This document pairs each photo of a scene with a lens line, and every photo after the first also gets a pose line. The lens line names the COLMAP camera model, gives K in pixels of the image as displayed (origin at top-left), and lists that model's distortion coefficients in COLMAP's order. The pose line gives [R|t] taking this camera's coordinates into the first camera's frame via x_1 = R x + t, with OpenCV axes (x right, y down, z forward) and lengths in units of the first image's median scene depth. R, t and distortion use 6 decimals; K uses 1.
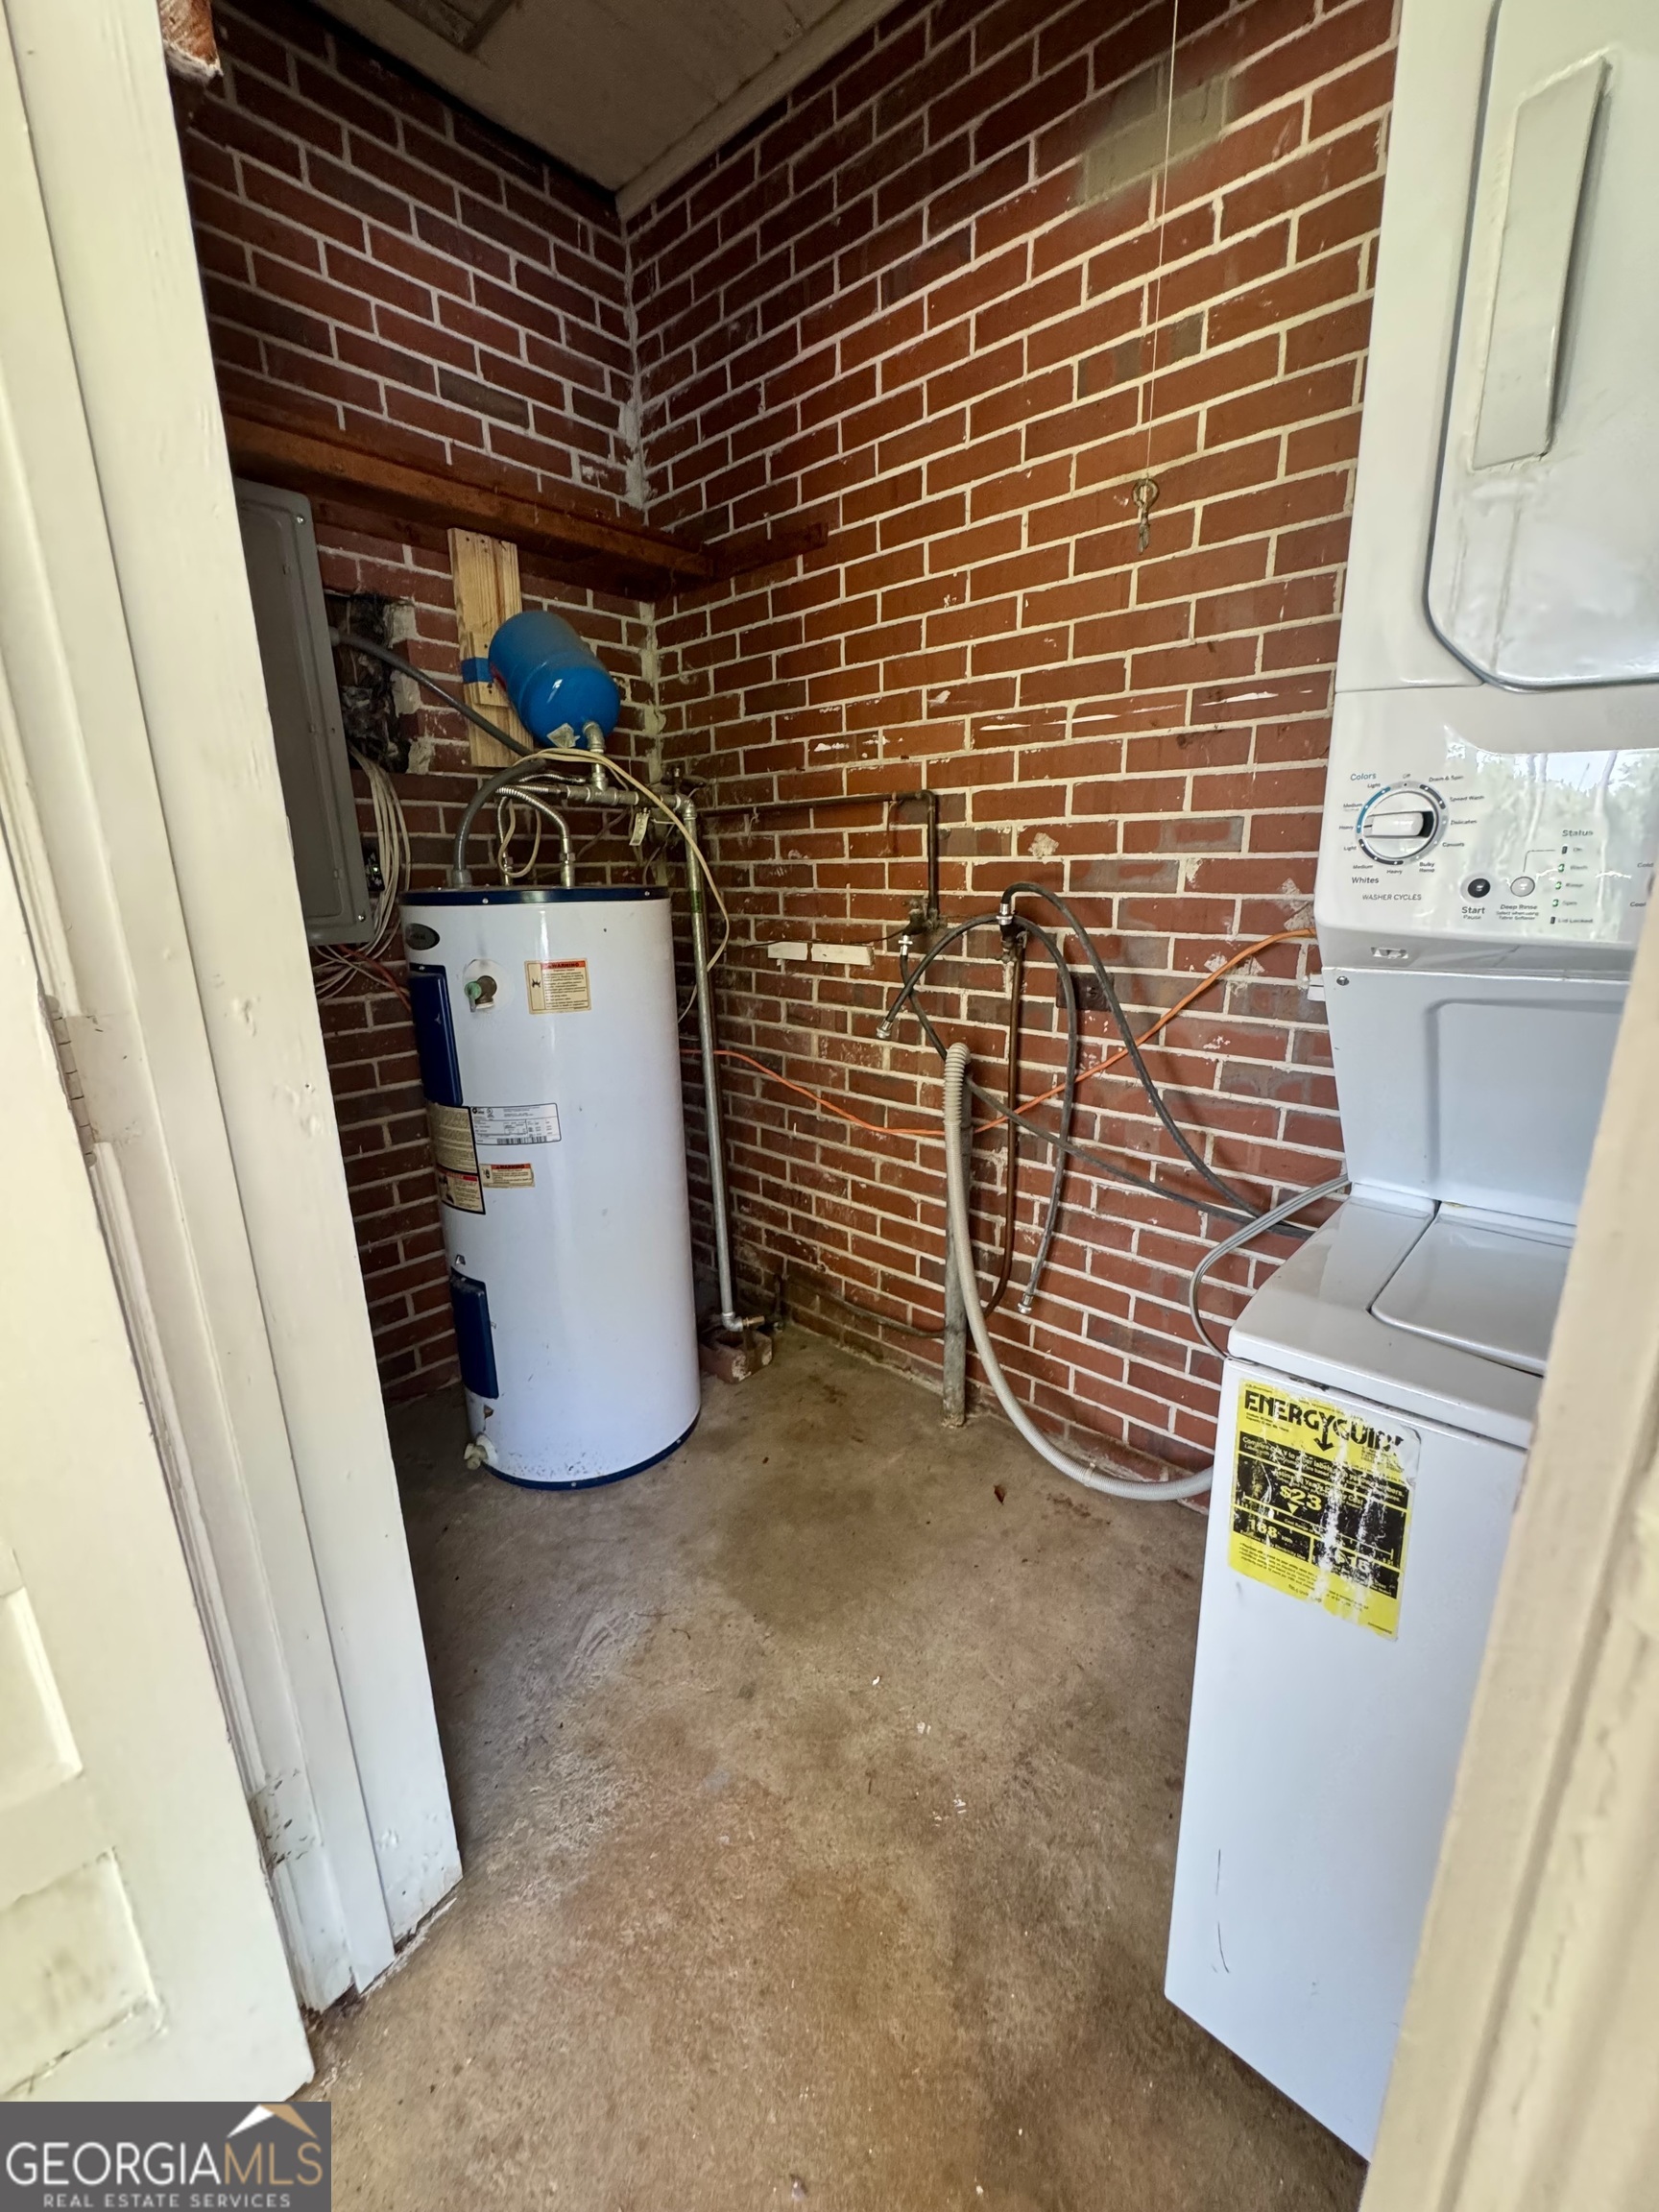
lens RADIAL K [[887.8, 0, 833.7], [0, 887.8, 1106.0], [0, 0, 1]] dist [-0.003984, -0.000071]
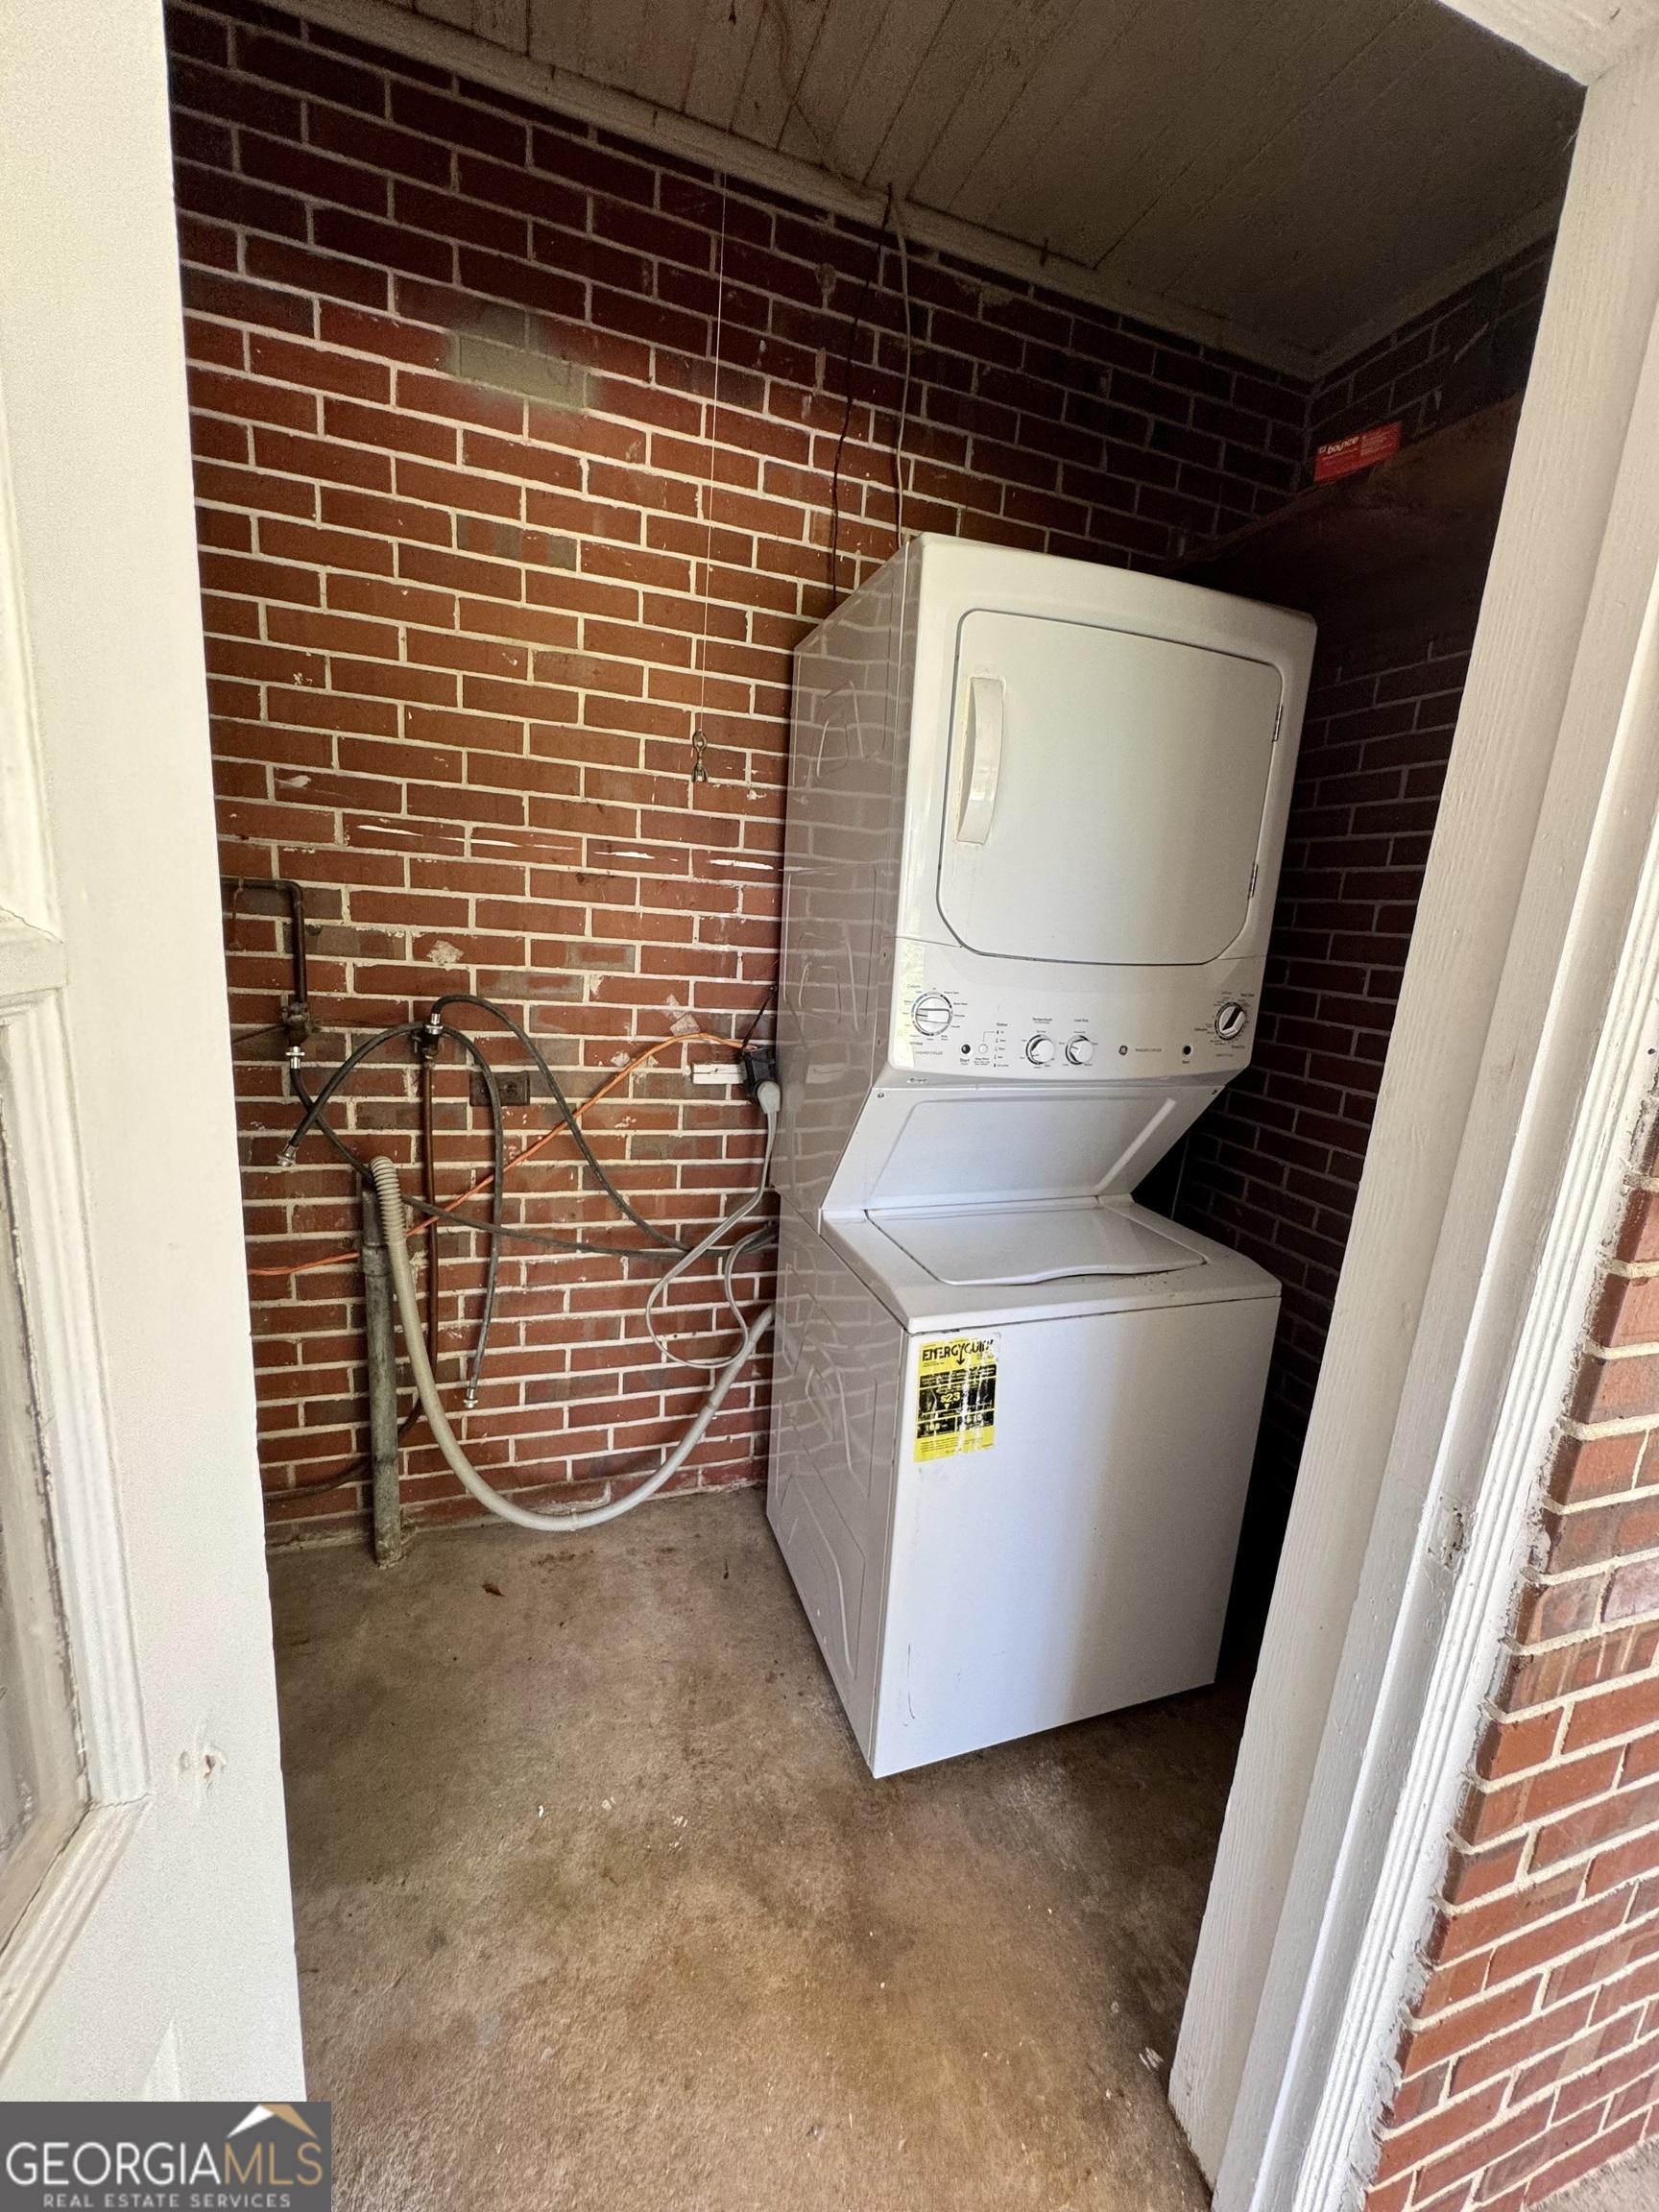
lens RADIAL K [[887.8, 0, 832.0], [0, 887.8, 1106.6], [0, 0, 1]] dist [-0.003984, -0.000071]
pose [[0.481040, -0.132454, 0.866635, -0.496183], [0.147623, 0.986644, 0.068855, -0.134545], [-0.864181, 0.094813, 0.494168, 0.139236]]
